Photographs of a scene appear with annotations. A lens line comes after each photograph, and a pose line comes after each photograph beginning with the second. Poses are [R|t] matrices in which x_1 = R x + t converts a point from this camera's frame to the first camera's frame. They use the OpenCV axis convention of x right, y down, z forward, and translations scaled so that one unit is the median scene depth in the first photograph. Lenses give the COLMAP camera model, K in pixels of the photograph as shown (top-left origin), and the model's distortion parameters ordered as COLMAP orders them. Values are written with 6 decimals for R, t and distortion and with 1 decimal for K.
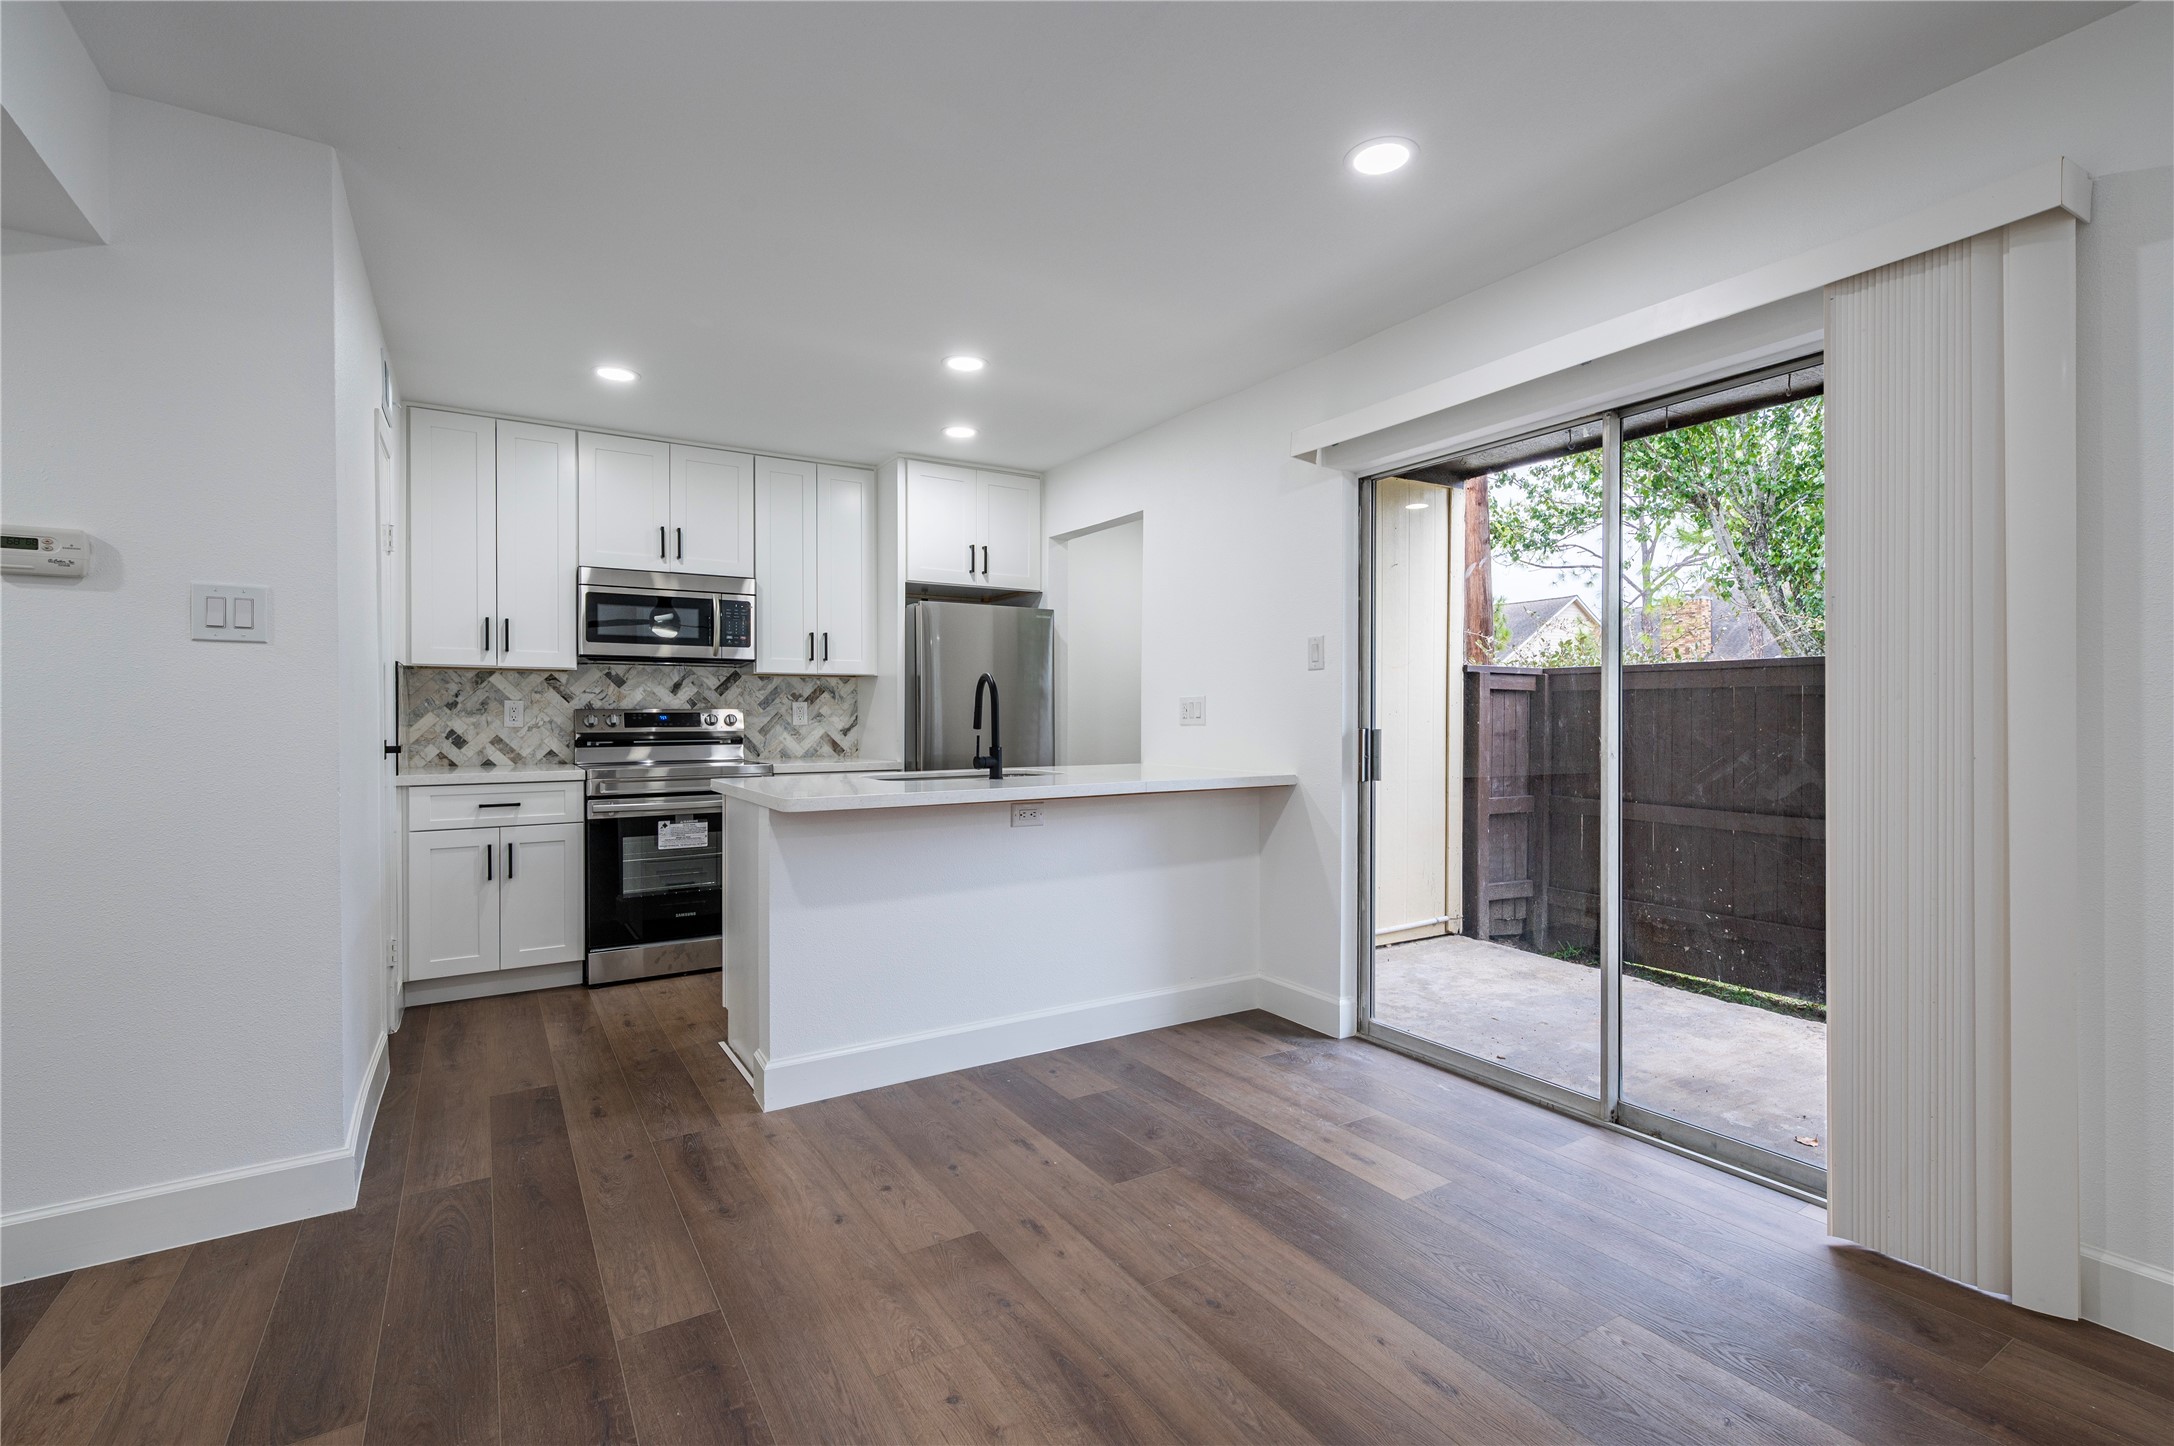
lens RADIAL K [[978.4, 0, 1070.4], [0, 978.4, 720.1], [0, 0, 1]] dist [0.004372, 0.000473]
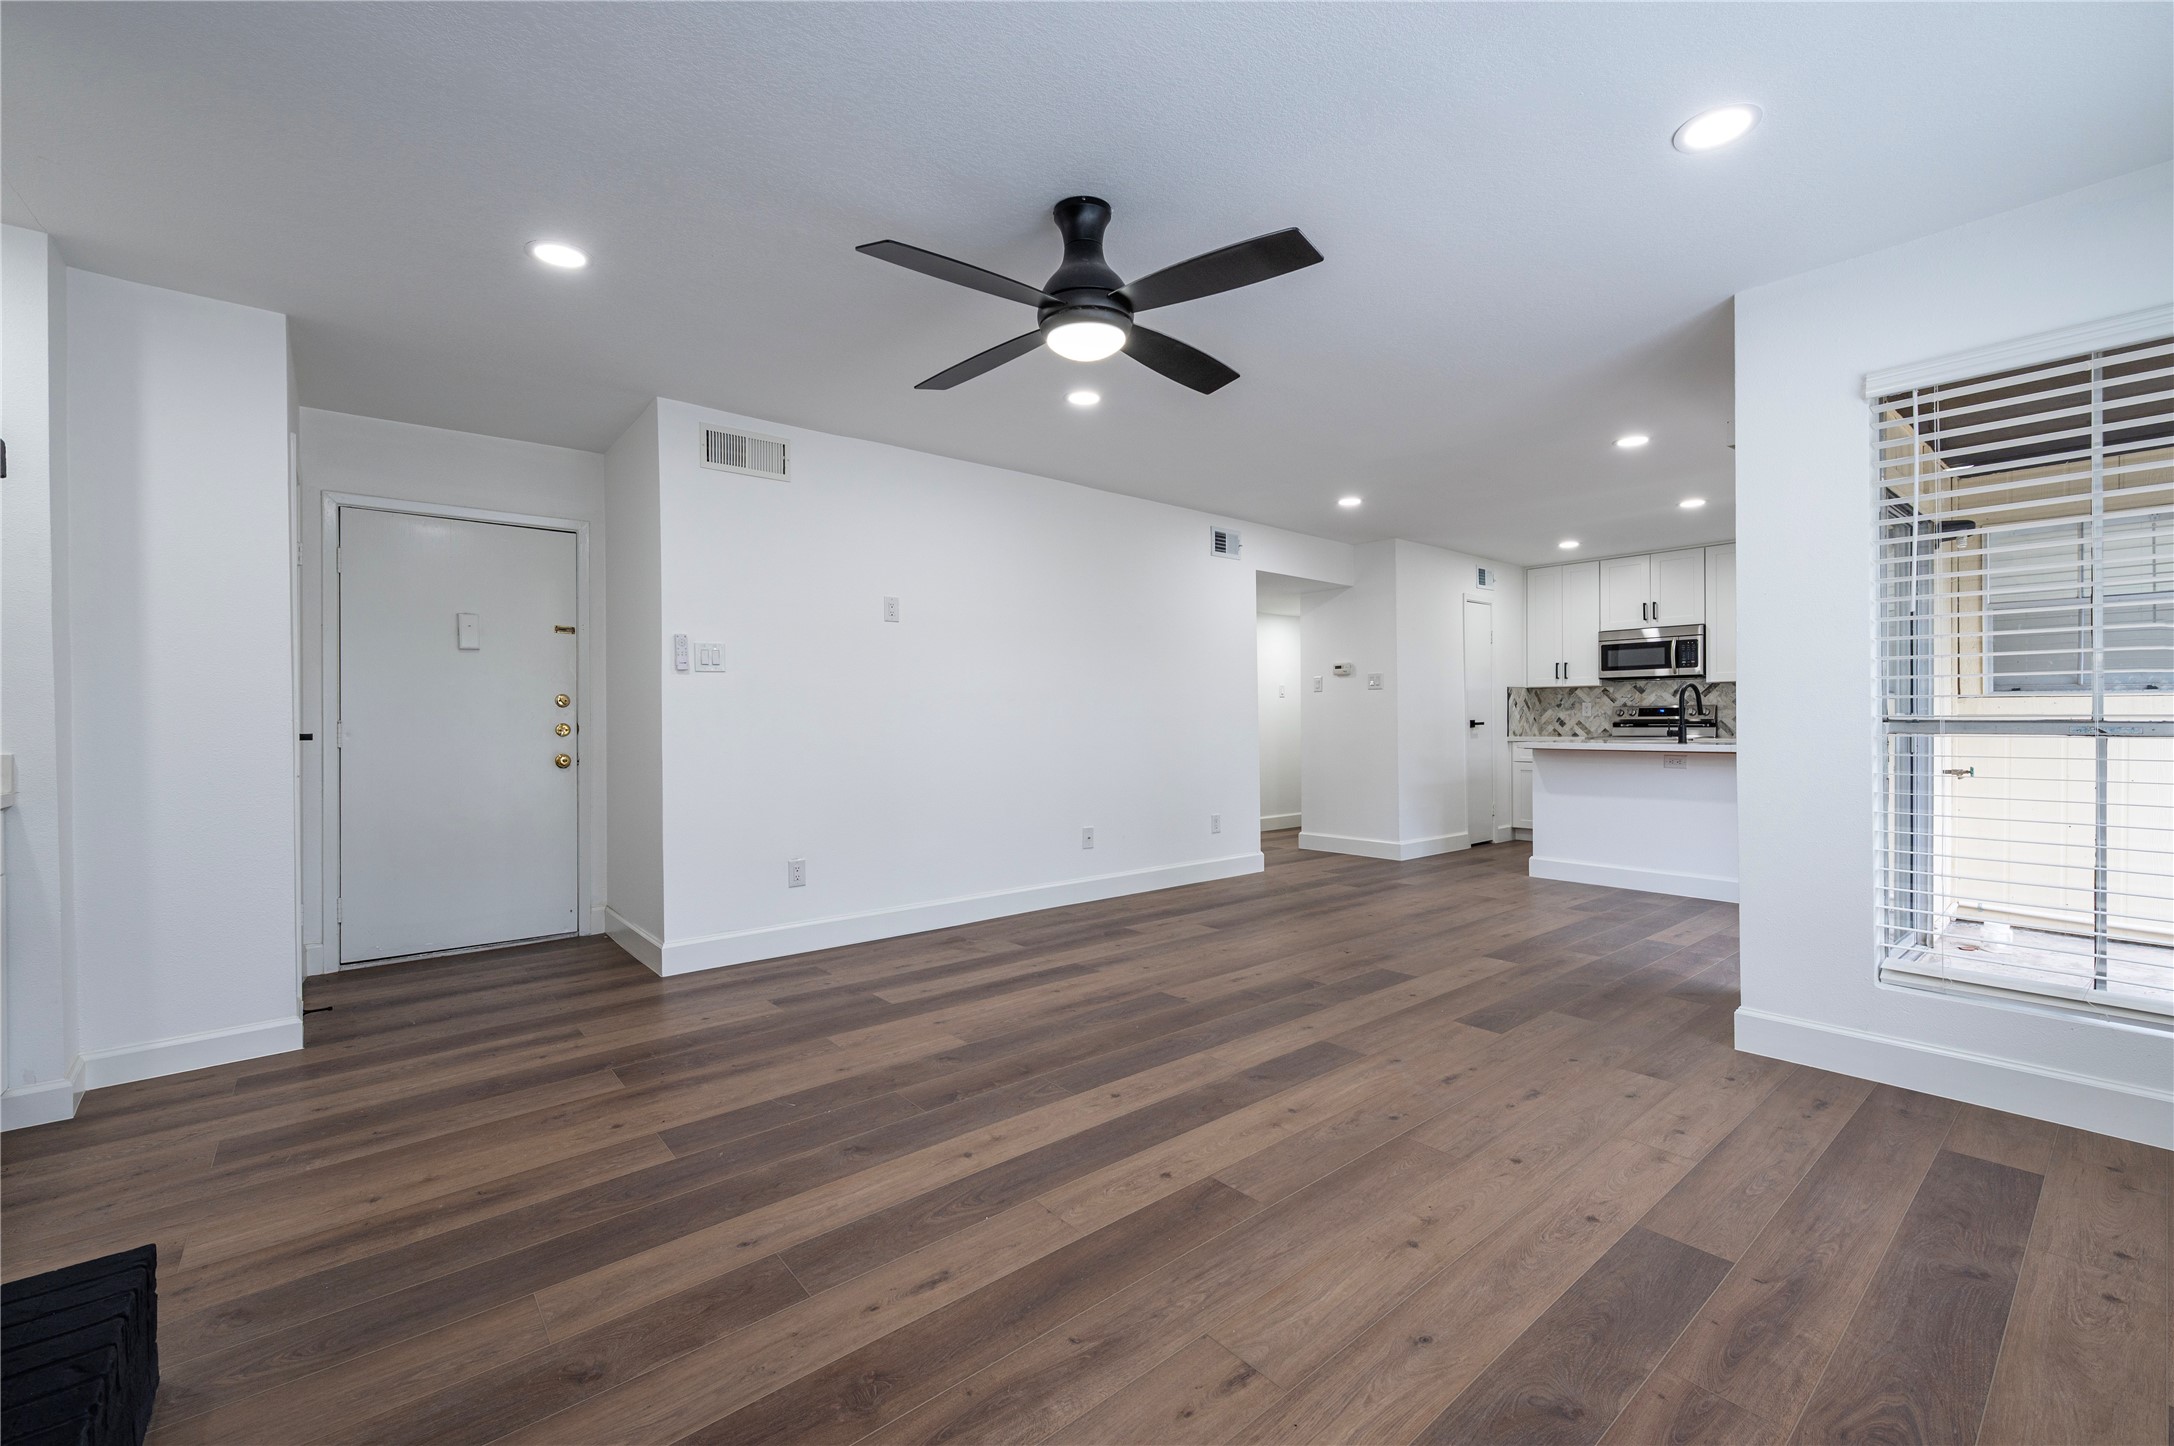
lens RADIAL K [[894.0, 0, 1082.6], [0, 894.0, 716.4], [0, 0, 1]] dist [0.005948, -0.001757]
pose [[0.120763, -0.003832, -0.992674, 1.068010], [0.000879, 0.999993, -0.003753, 0.013231], [0.992681, -0.000419, 0.120765, -0.206662]]
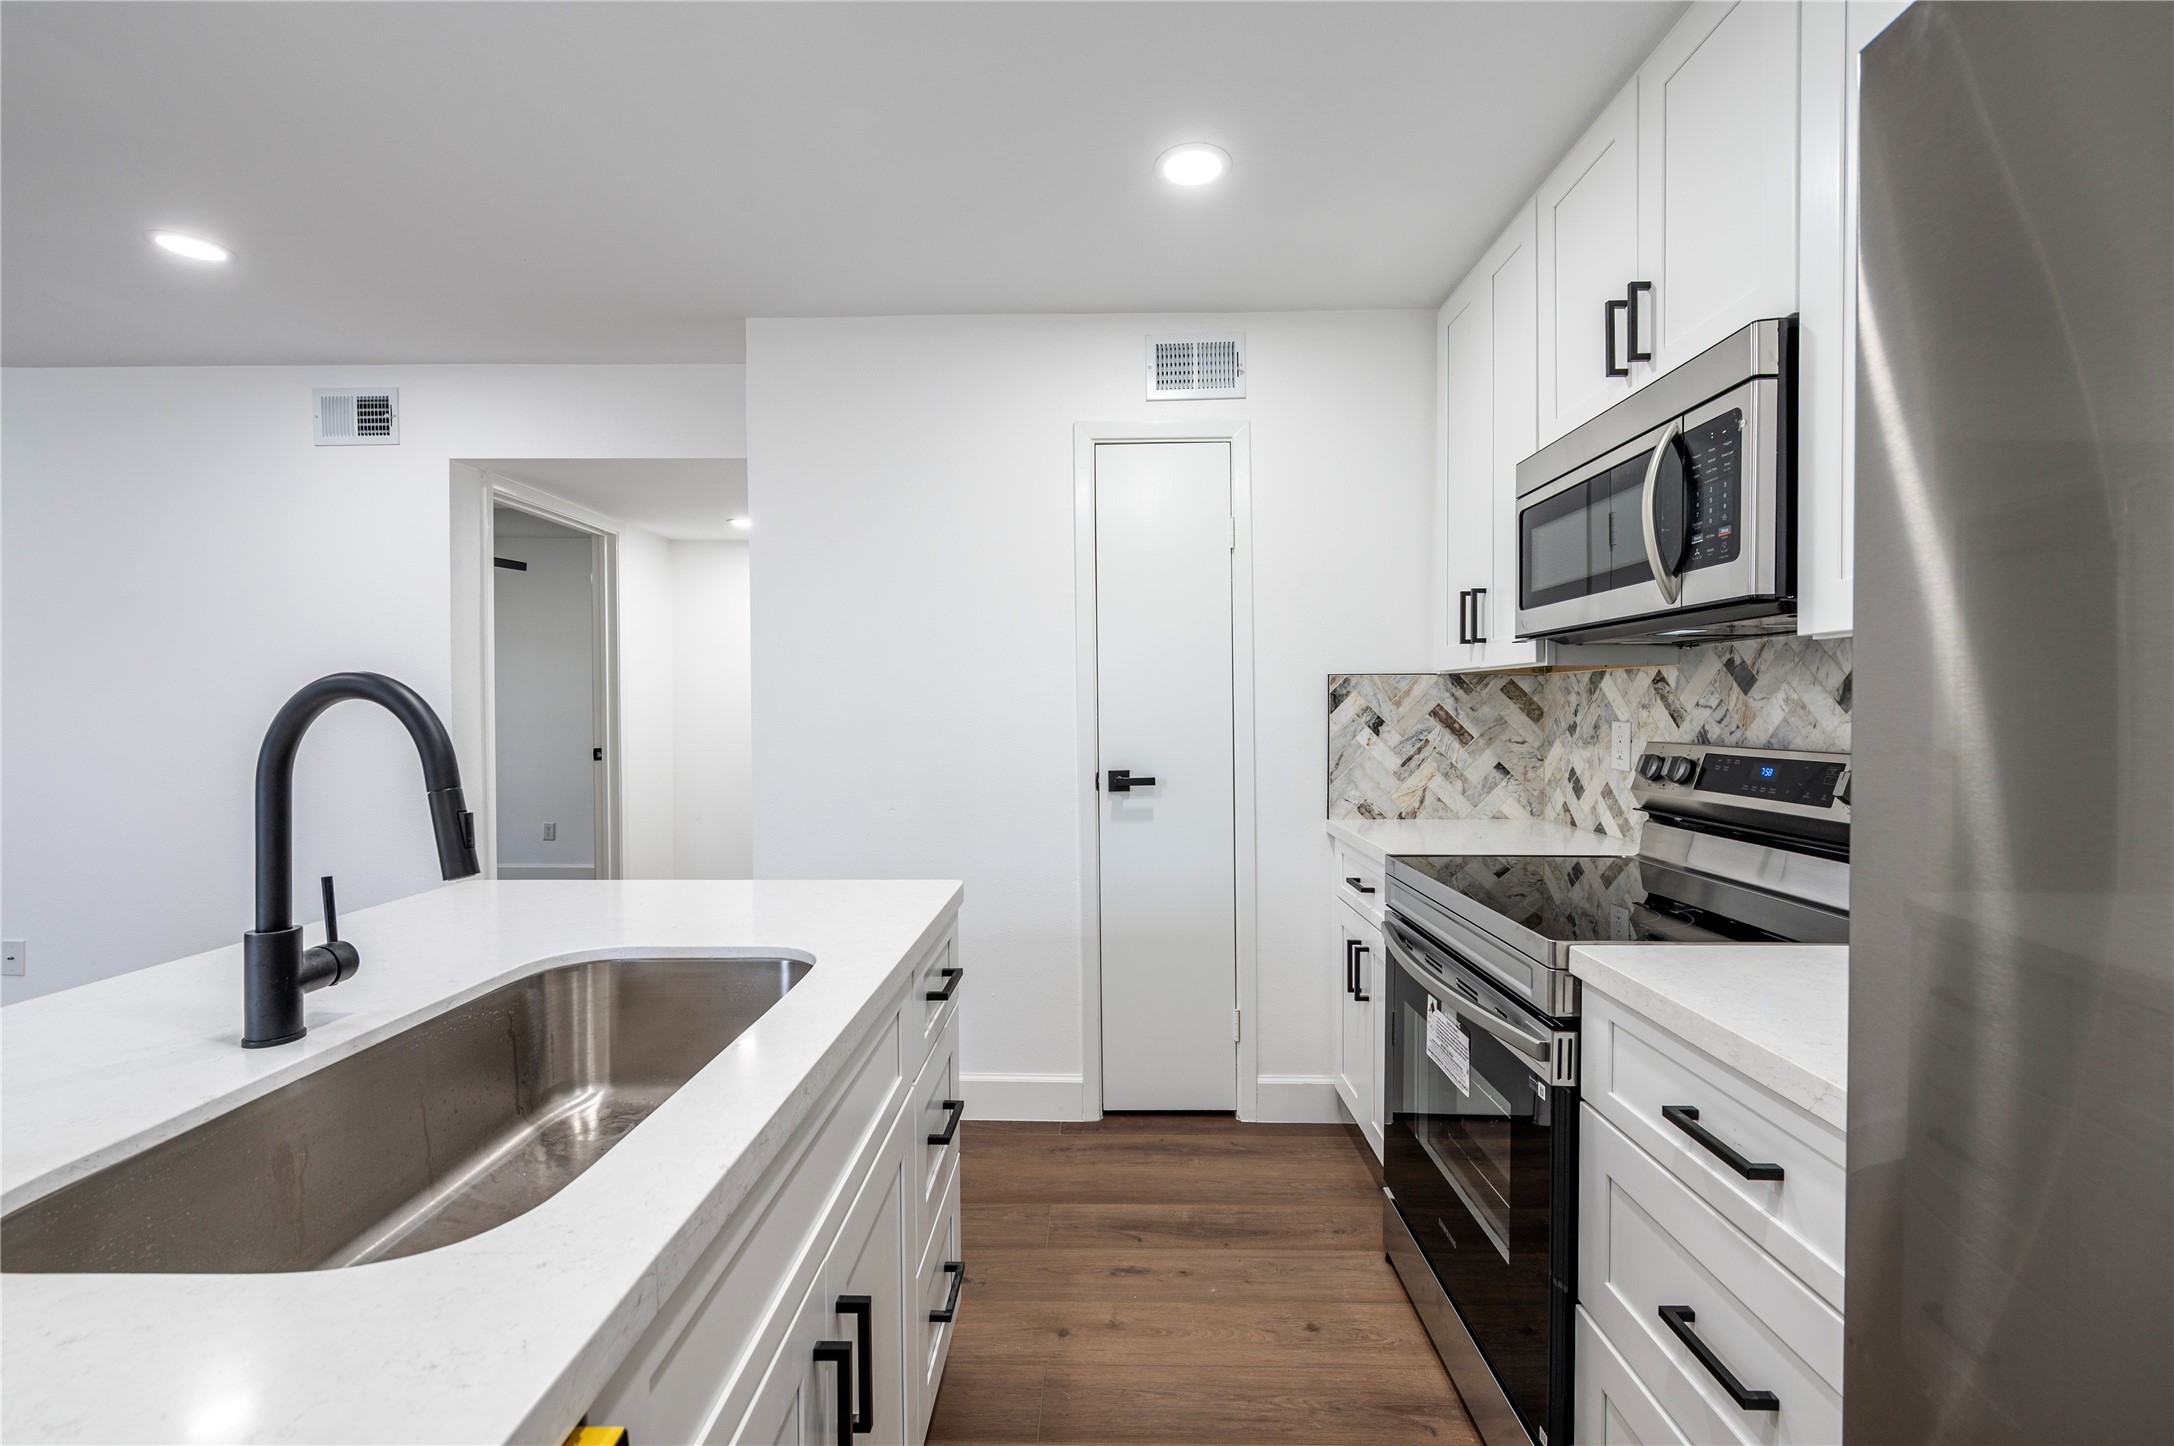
lens RADIAL K [[894.0, 0, 1079.6], [0, 894.0, 712.7], [0, 0, 1]] dist [0.005948, -0.001757]
pose [[-0.550457, 0.012917, -0.834763, 0.016676], [0.004979, 0.999913, 0.012190, -0.032467], [0.834848, 0.002554, -0.550474, 1.015544]]
